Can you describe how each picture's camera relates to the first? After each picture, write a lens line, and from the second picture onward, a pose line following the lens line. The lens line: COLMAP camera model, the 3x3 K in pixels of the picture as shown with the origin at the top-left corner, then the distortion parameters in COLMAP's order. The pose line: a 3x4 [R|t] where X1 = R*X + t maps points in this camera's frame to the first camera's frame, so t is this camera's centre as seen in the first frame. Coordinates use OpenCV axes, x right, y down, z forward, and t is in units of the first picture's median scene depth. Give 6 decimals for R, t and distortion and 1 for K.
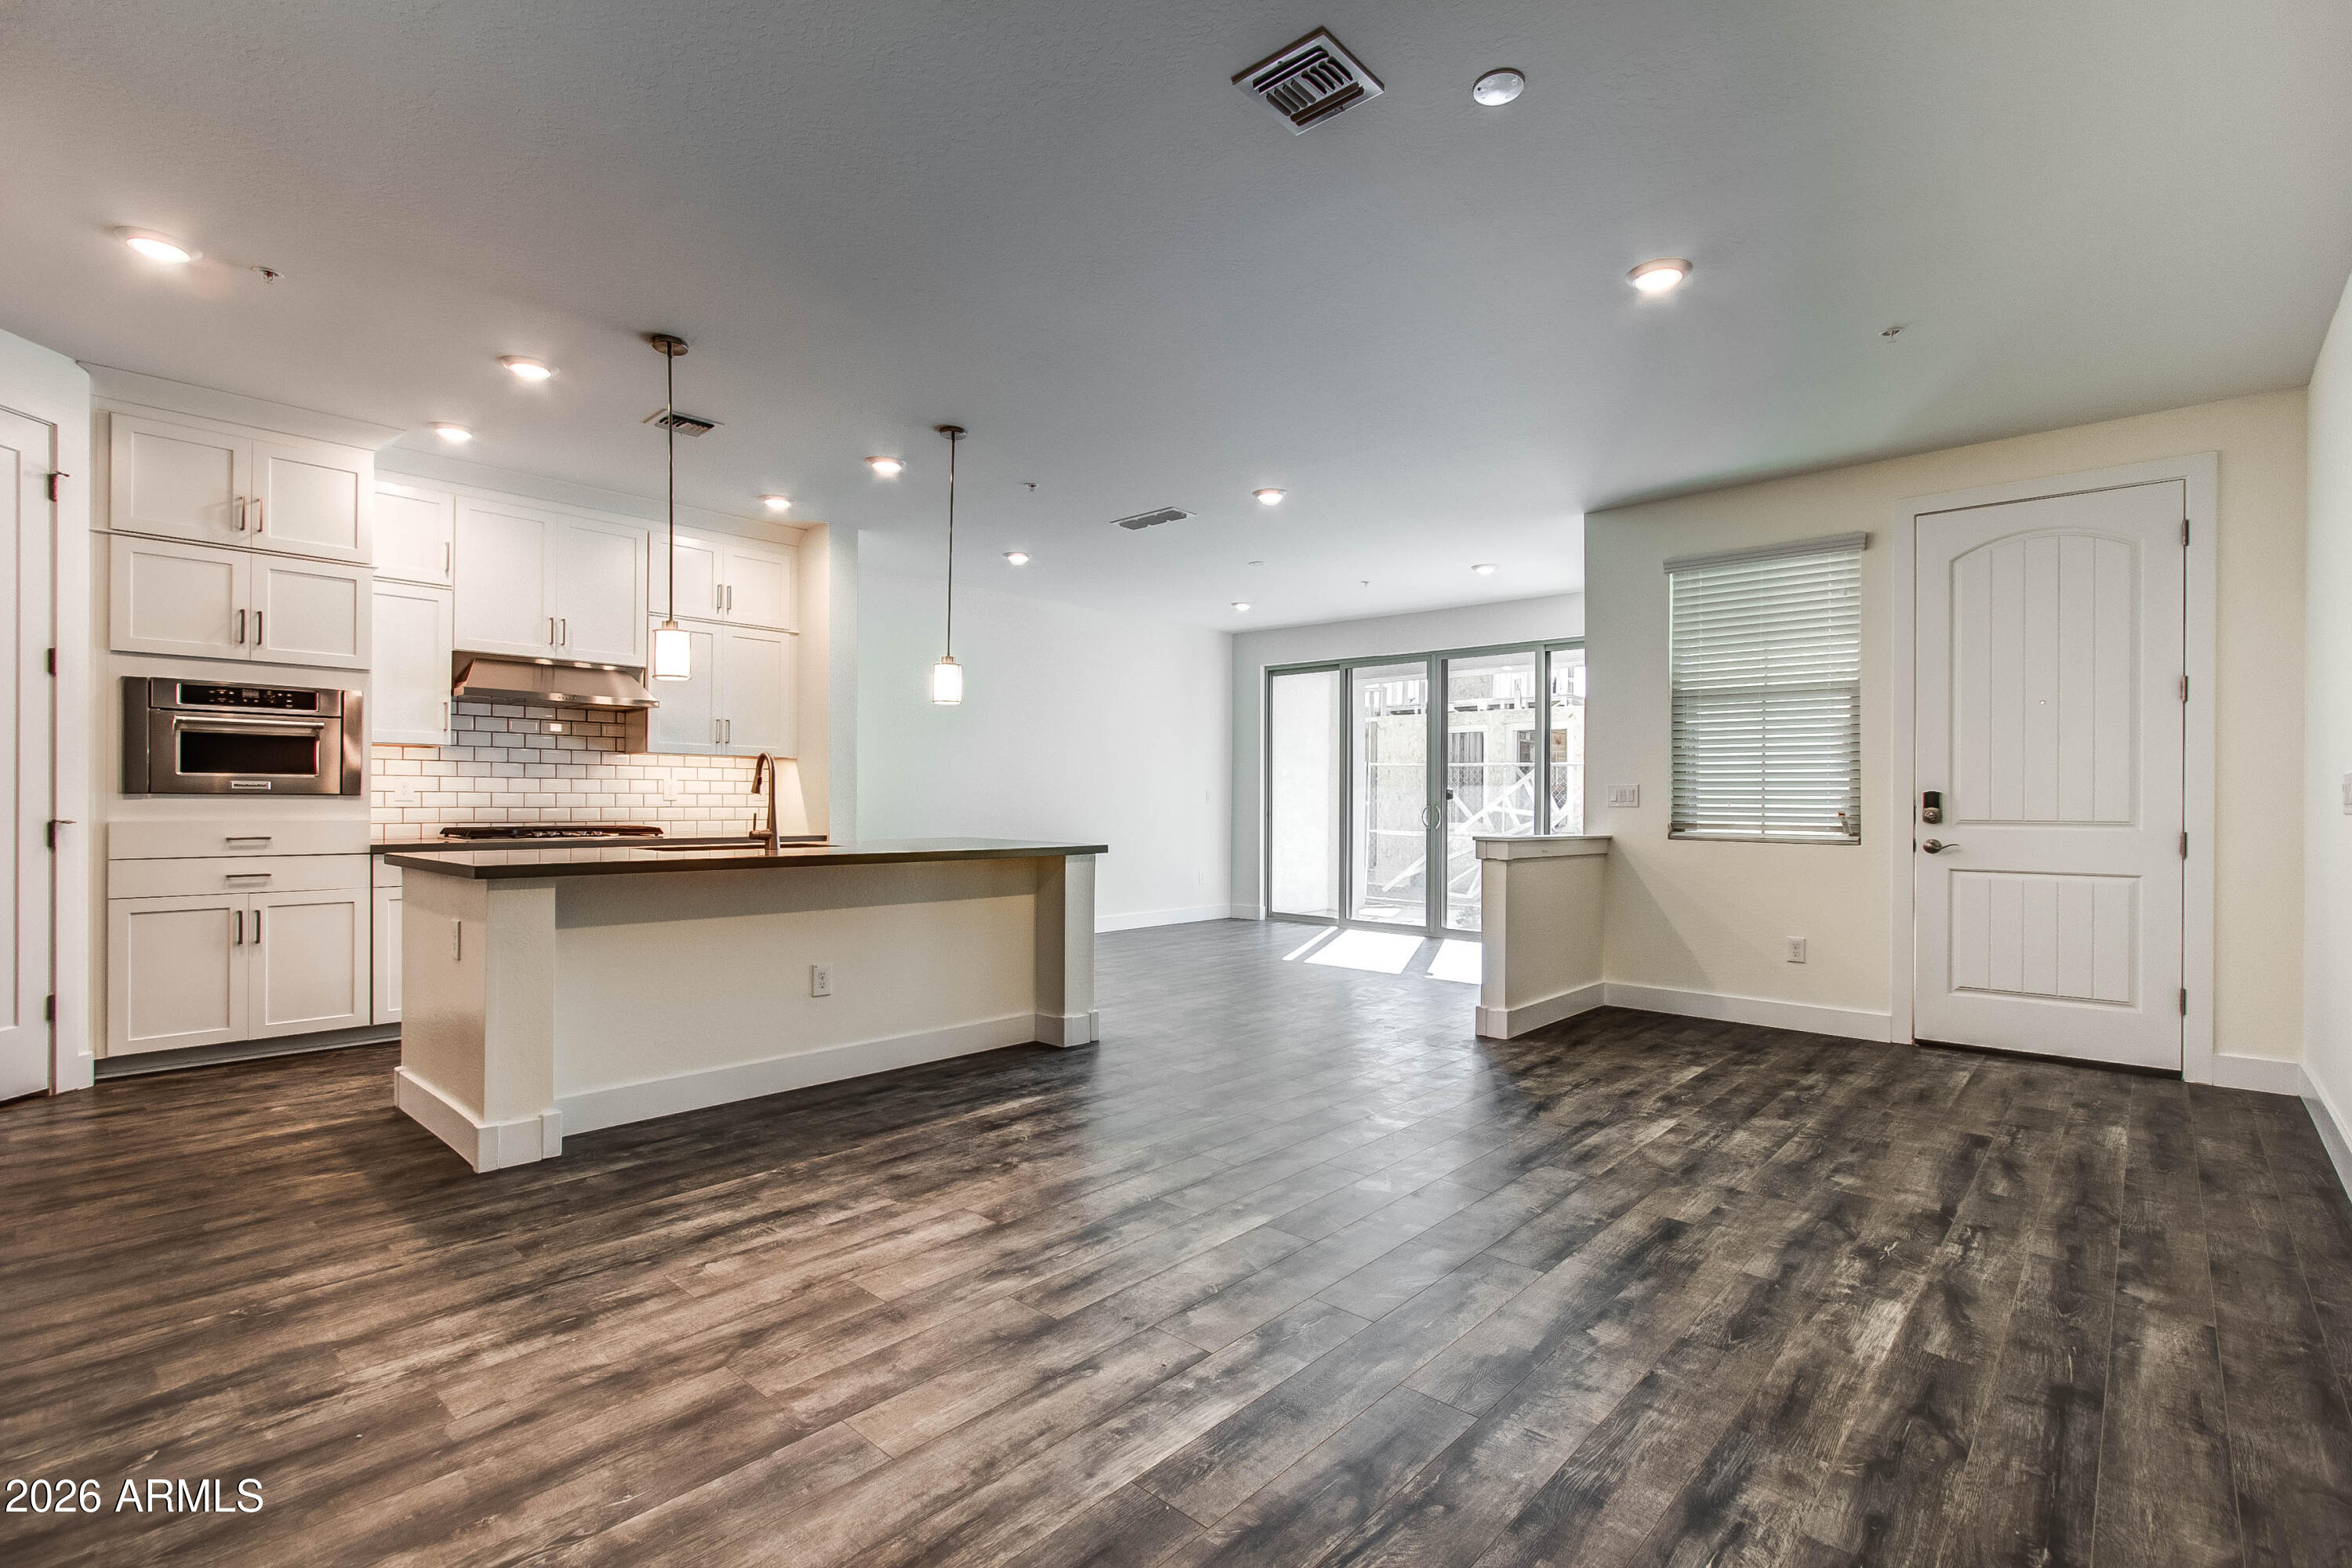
lens RADIAL K [[1081.9, 0, 1173.9], [0, 1081.9, 793.9], [0, 0, 1]] dist [0.002230, 0.002632]
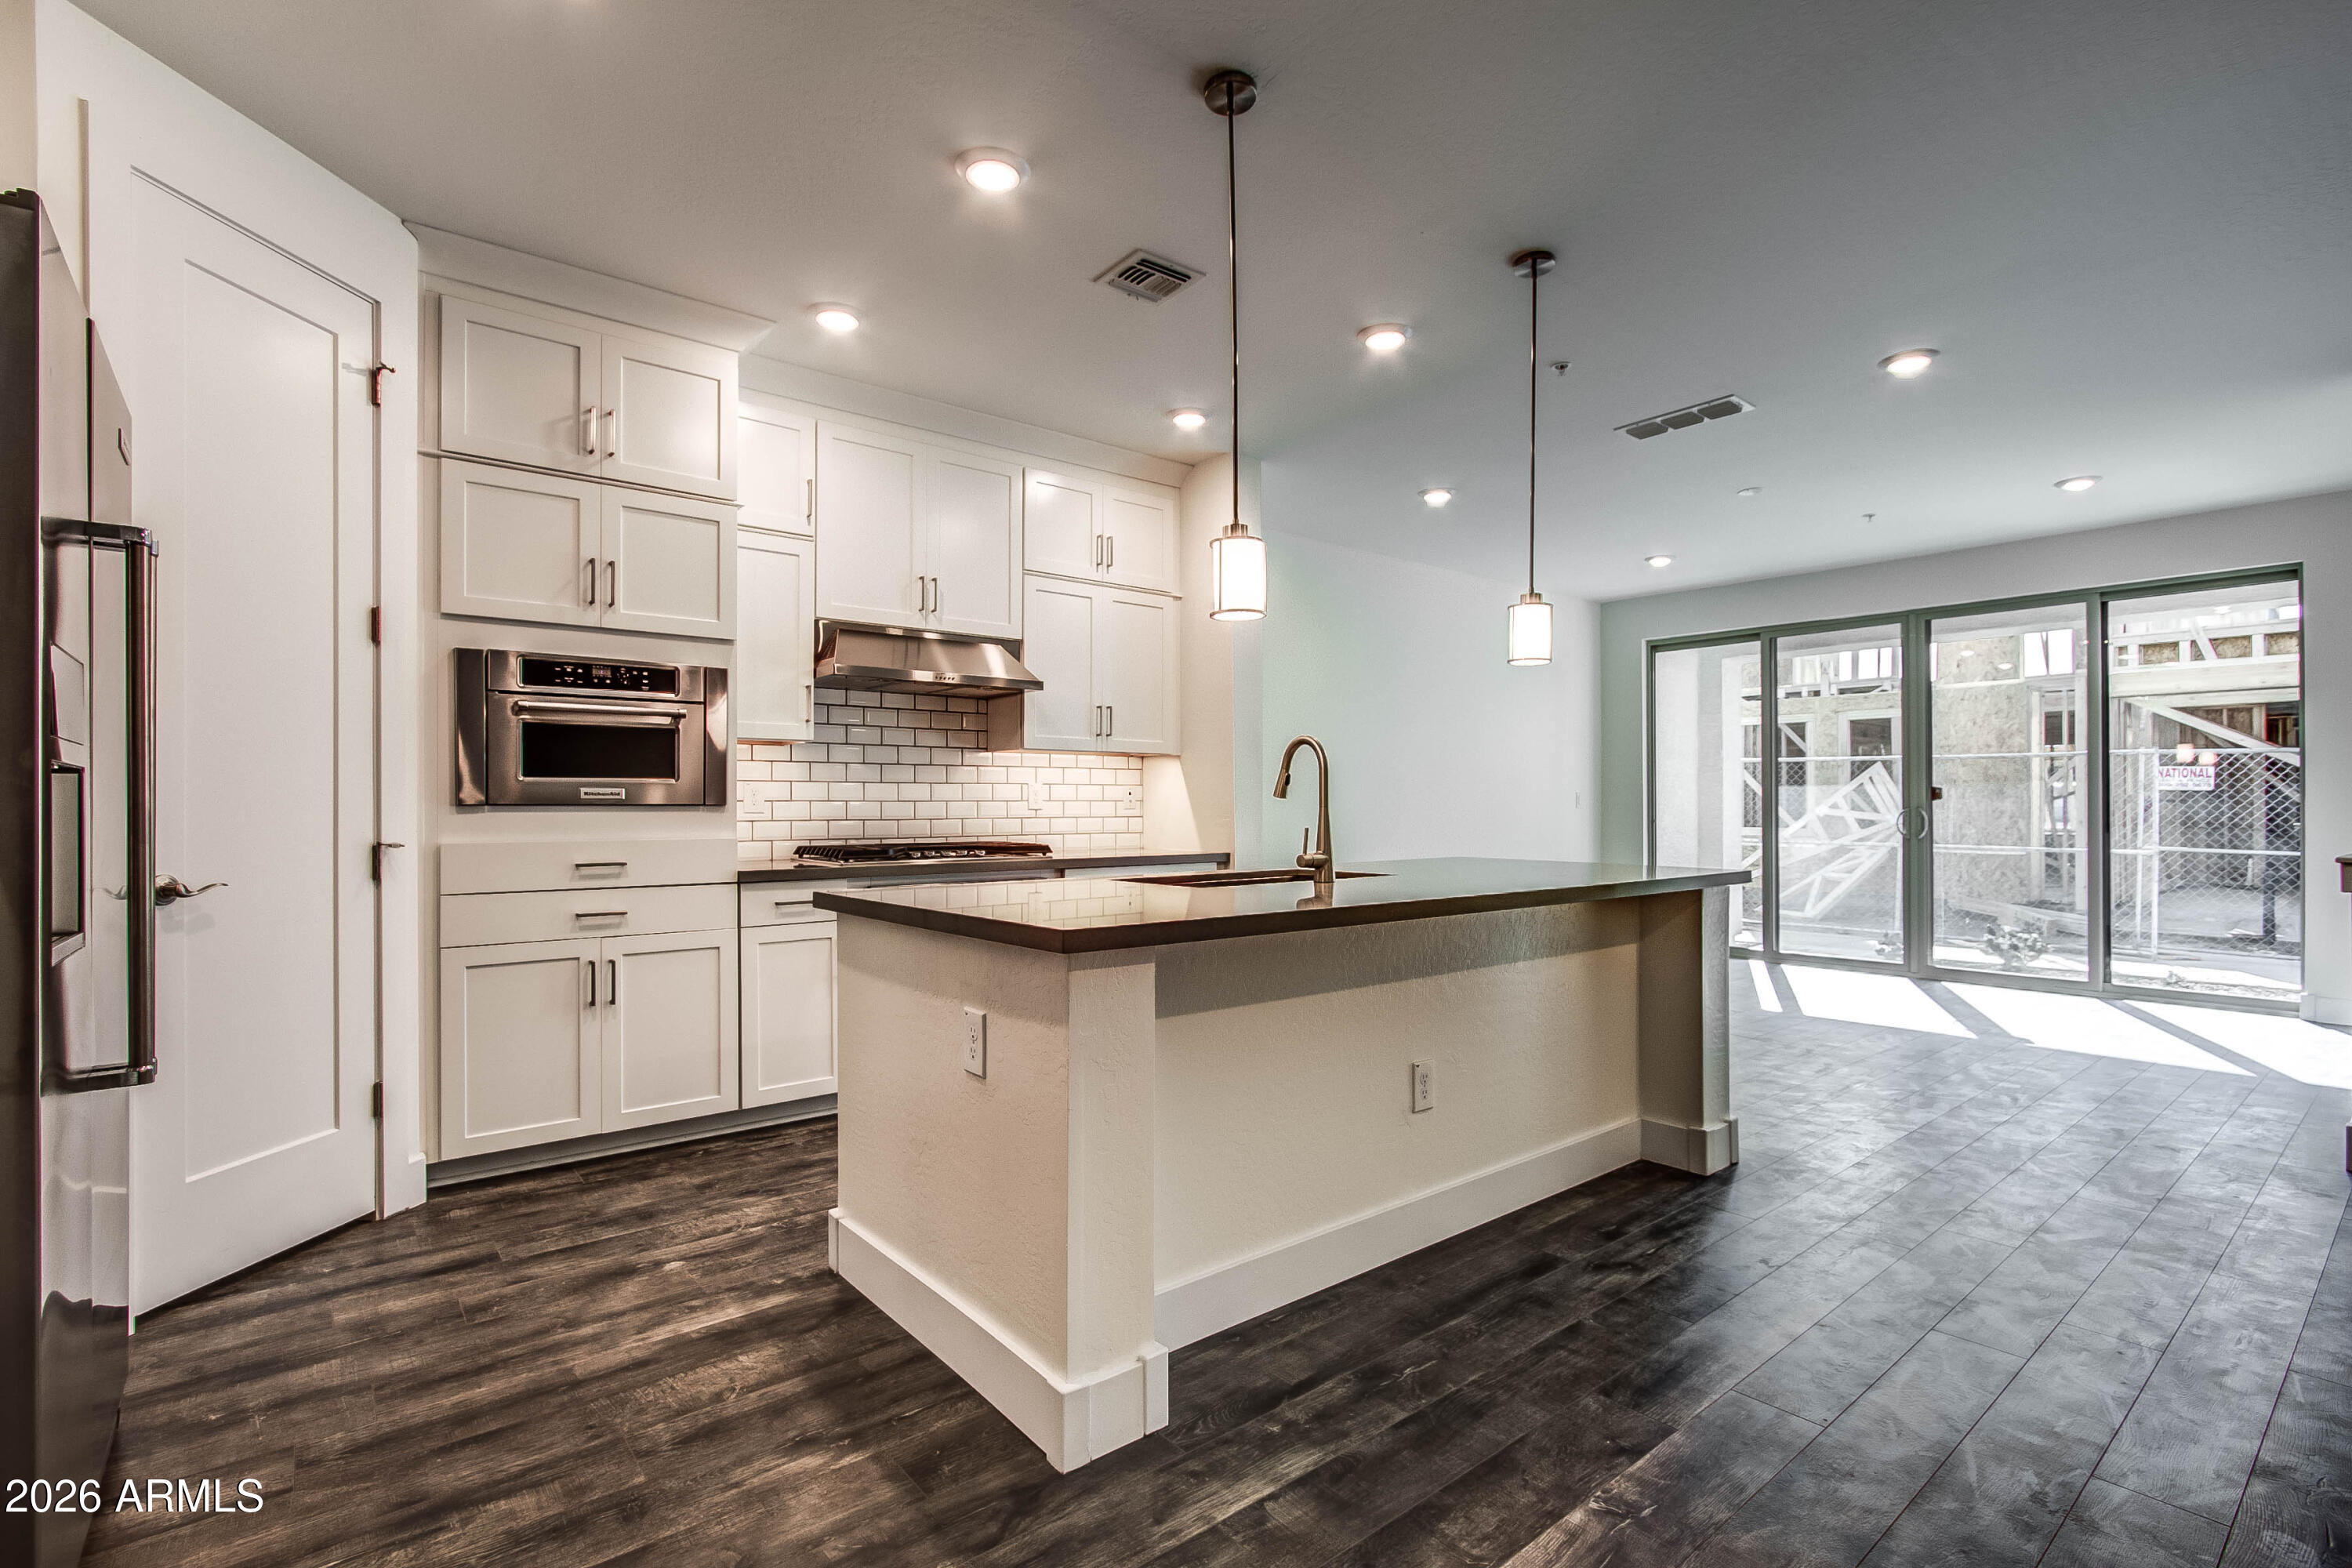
lens RADIAL K [[1081.9, 0, 1179.9], [0, 1081.9, 794.8], [0, 0, 1]] dist [0.002230, 0.002632]
pose [[0.989910, -0.009716, -0.141366, -0.347316], [0.009091, 0.999946, -0.005068, 0.000378], [0.141407, 0.003731, 0.989944, 0.313005]]
